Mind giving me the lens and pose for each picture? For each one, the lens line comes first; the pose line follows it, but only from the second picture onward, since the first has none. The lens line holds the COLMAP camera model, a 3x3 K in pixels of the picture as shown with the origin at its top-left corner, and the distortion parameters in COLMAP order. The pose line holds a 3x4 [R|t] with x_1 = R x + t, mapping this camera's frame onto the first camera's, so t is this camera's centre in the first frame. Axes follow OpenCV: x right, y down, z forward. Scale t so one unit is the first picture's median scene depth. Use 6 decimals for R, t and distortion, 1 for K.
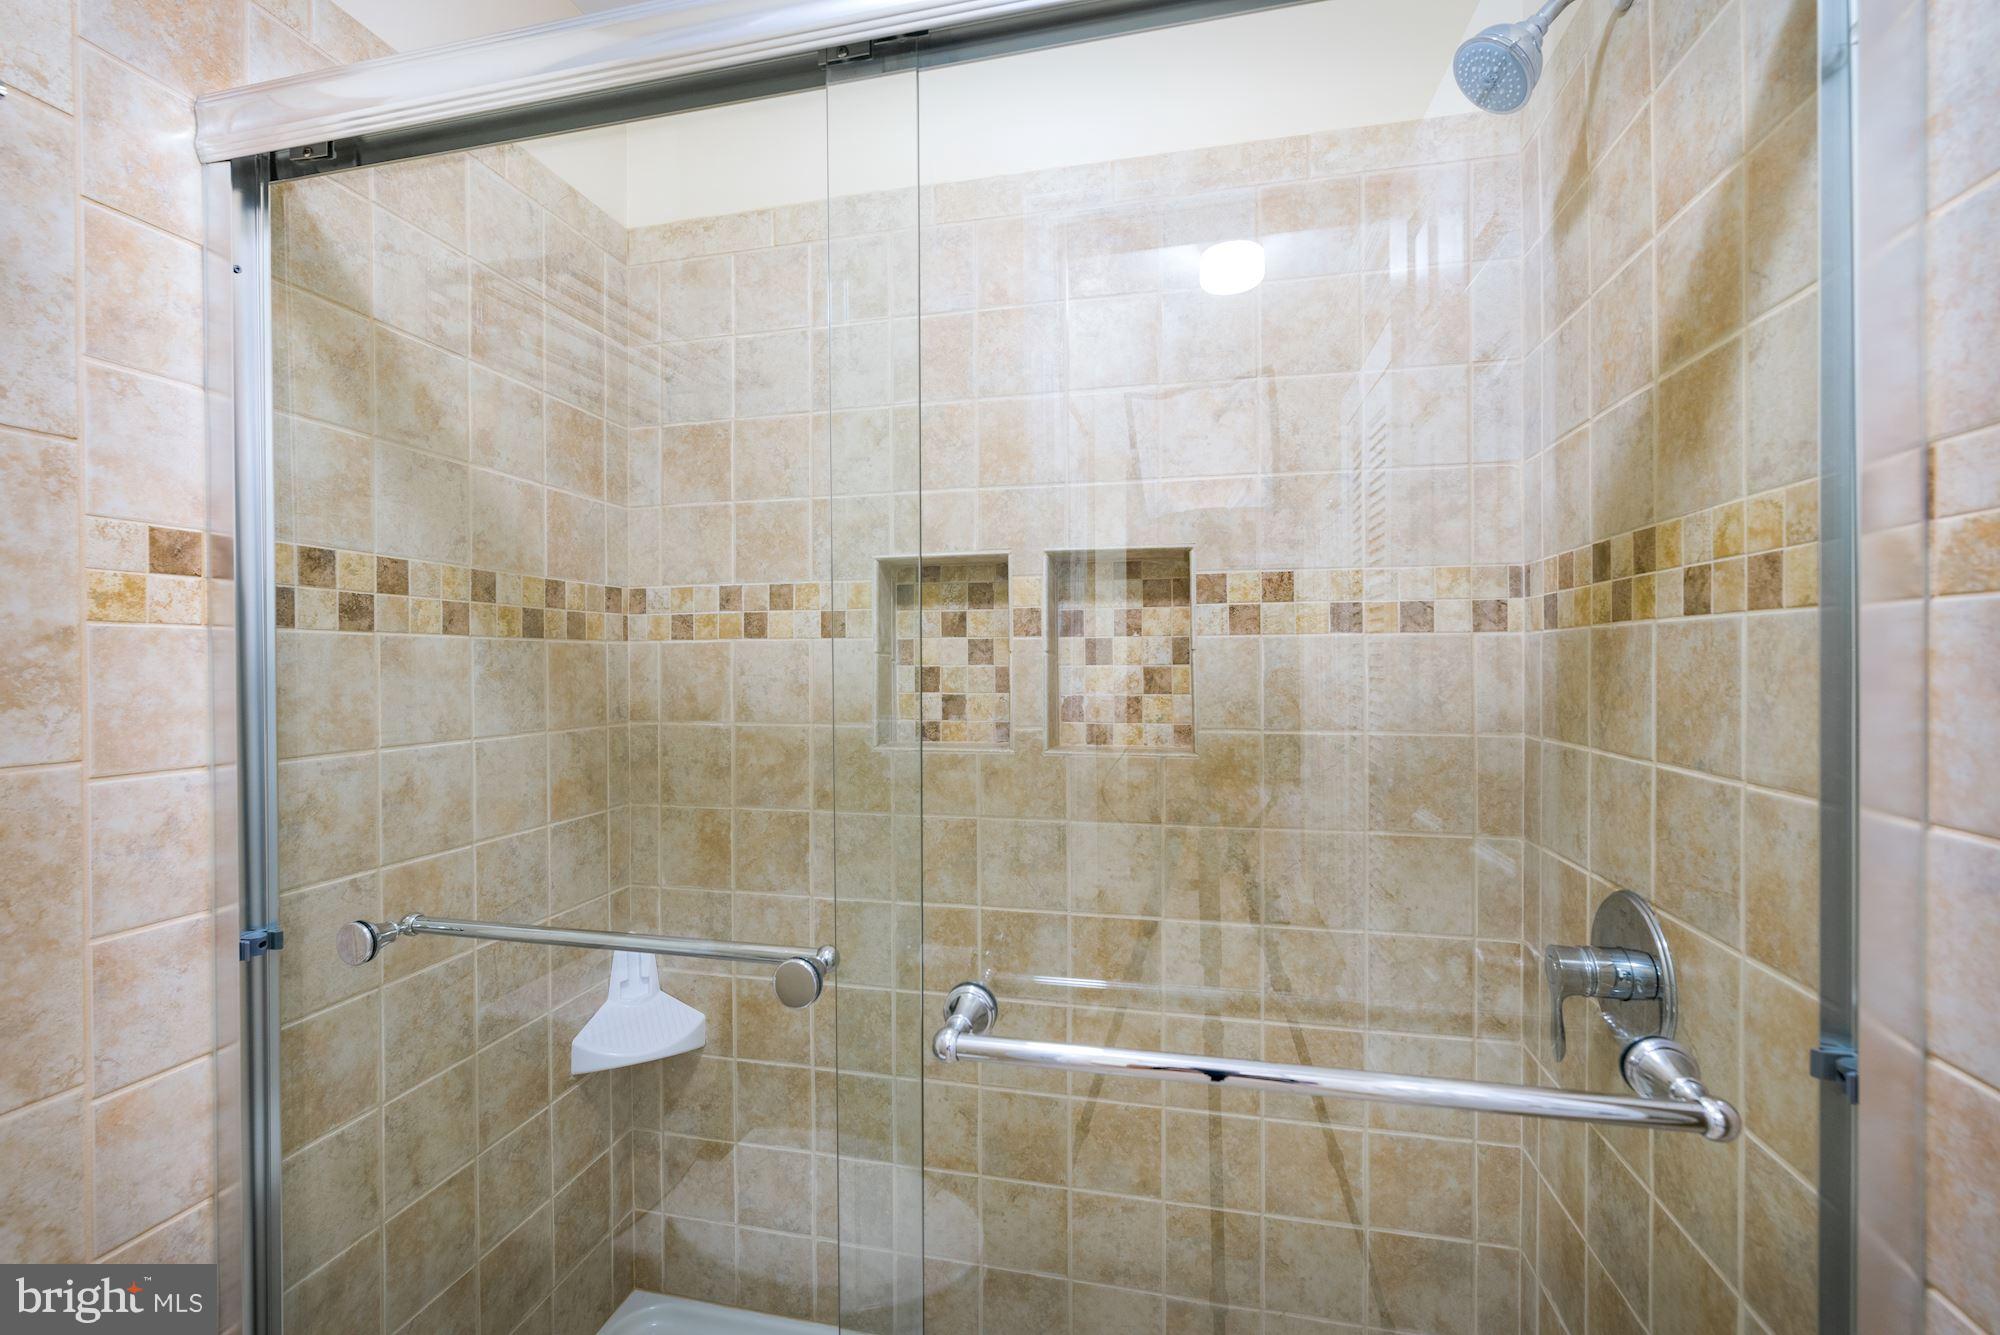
lens RADIAL K [[866.3, 0, 997.4], [0, 866.3, 662.3], [0, 0, 1]] dist [0.011804, 0.000030]
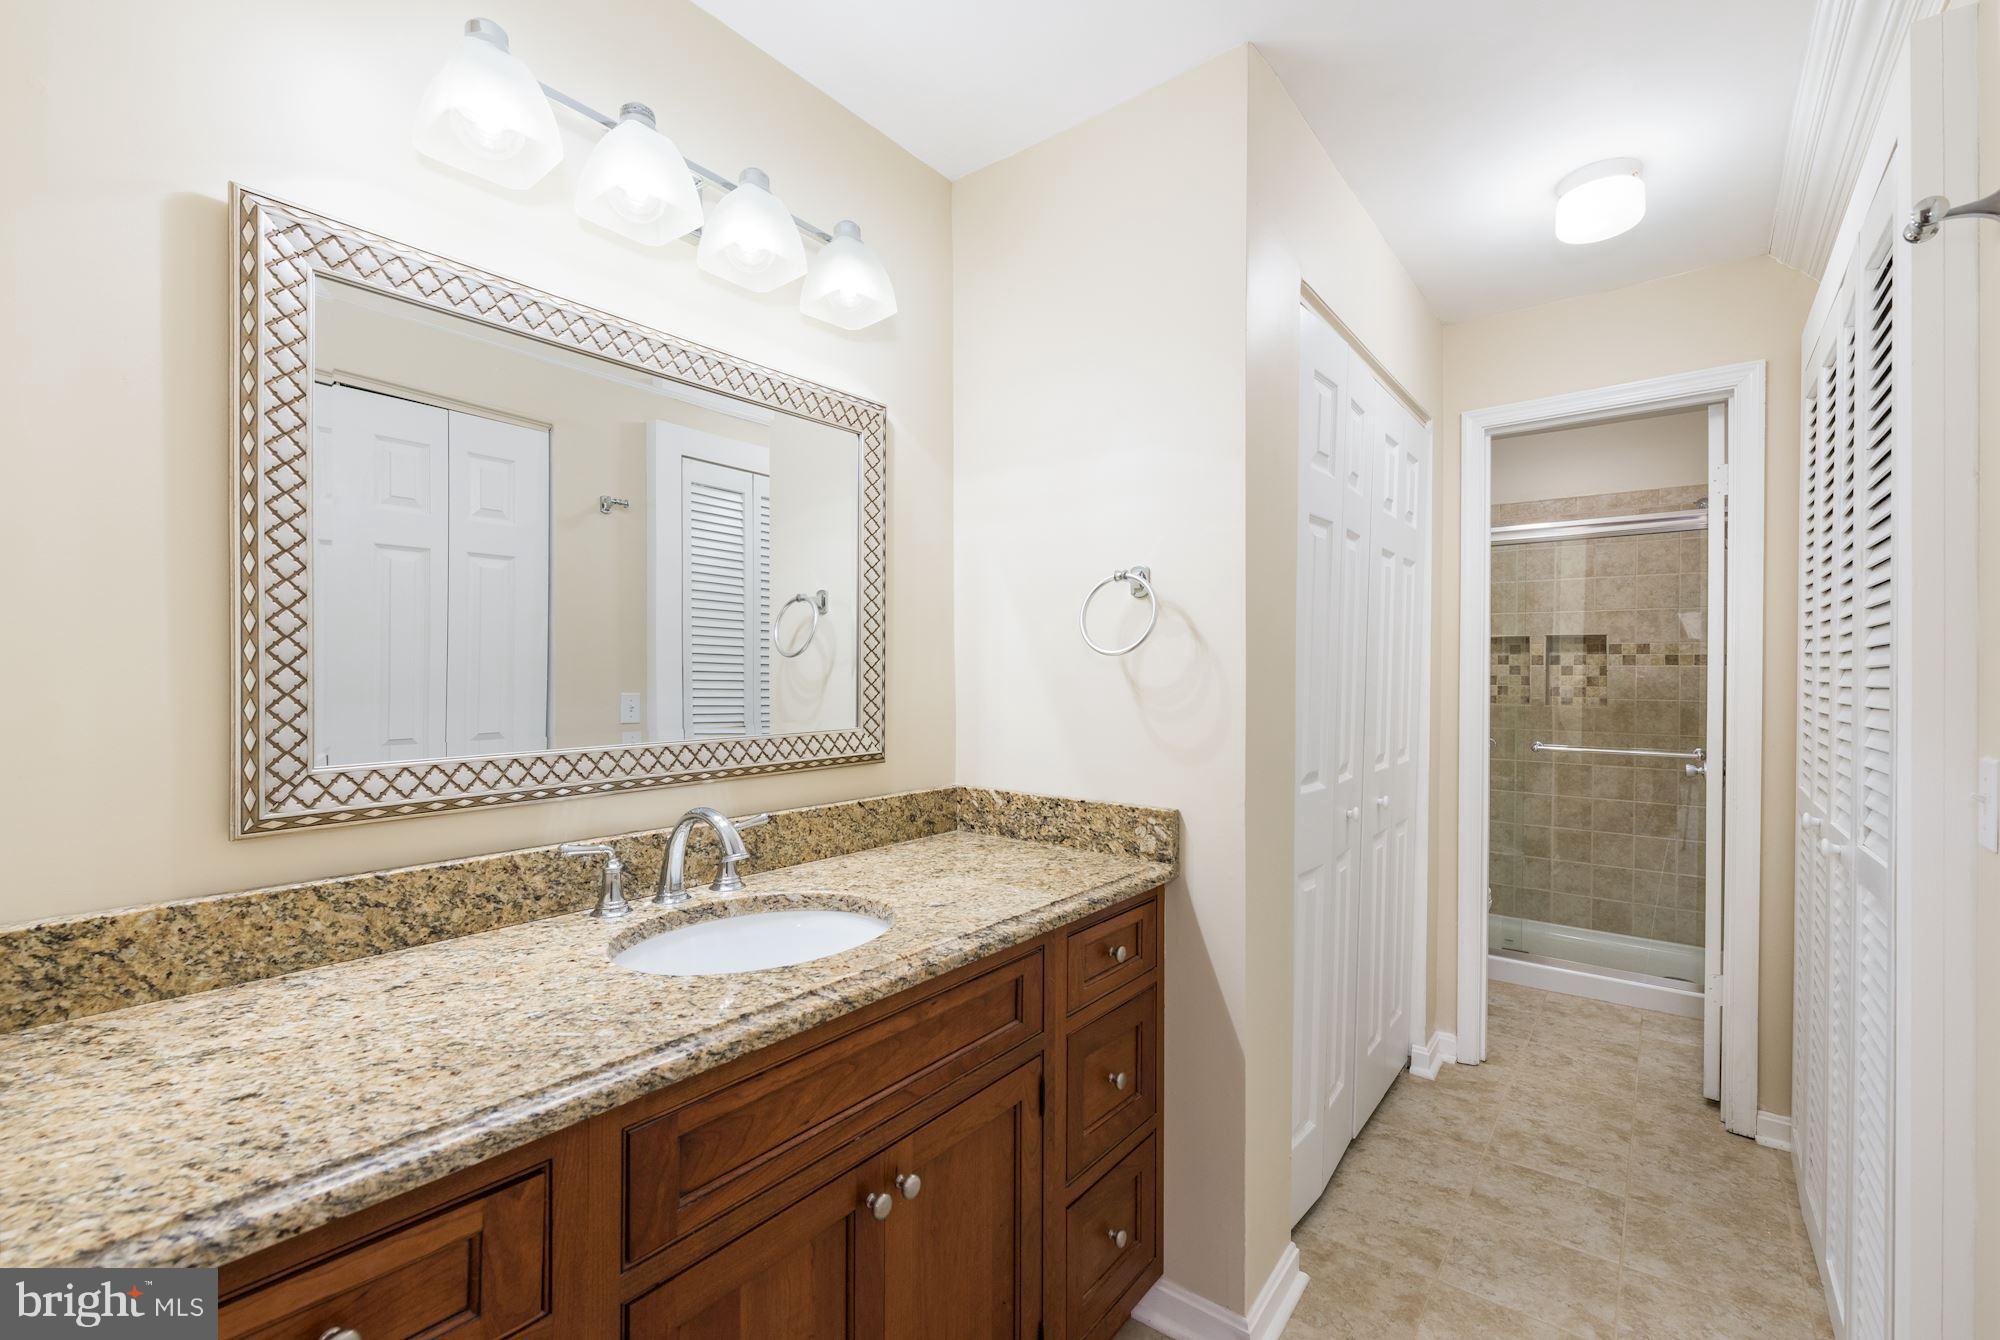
lens RADIAL K [[869.1, 0, 990.4], [0, 869.1, 675.4], [0, 0, 1]] dist [-0.000661, 0.000111]
pose [[0.903449, 0.014021, -0.428467, -0.362388], [-0.015072, 0.999886, 0.000939, 0.028111], [0.428431, 0.005609, 0.903557, -2.319898]]
